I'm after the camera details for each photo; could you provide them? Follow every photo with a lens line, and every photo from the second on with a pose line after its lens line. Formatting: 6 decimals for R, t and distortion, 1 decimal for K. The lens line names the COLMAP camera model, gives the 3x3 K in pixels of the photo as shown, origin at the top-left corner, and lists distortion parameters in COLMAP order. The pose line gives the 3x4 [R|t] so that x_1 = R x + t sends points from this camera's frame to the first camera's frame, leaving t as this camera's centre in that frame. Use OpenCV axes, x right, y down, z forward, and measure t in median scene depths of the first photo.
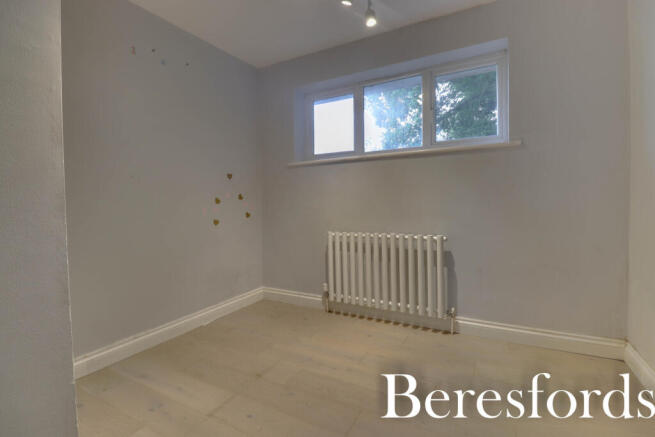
lens RADIAL K [[309.0, 0, 326.1], [0, 309.0, 215.0], [0, 0, 1]] dist [-0.023277, -0.001869]
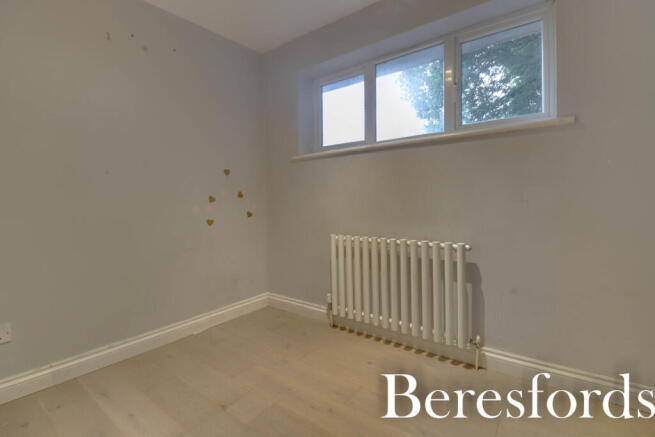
lens RADIAL K [[309.0, 0, 326.1], [0, 309.0, 213.5], [0, 0, 1]] dist [-0.023277, -0.001869]
pose [[0.988239, 0.005464, -0.152820, 0.128747], [-0.004857, 0.999979, 0.004342, -0.008851], [0.152840, -0.003549, 0.988245, 0.150145]]
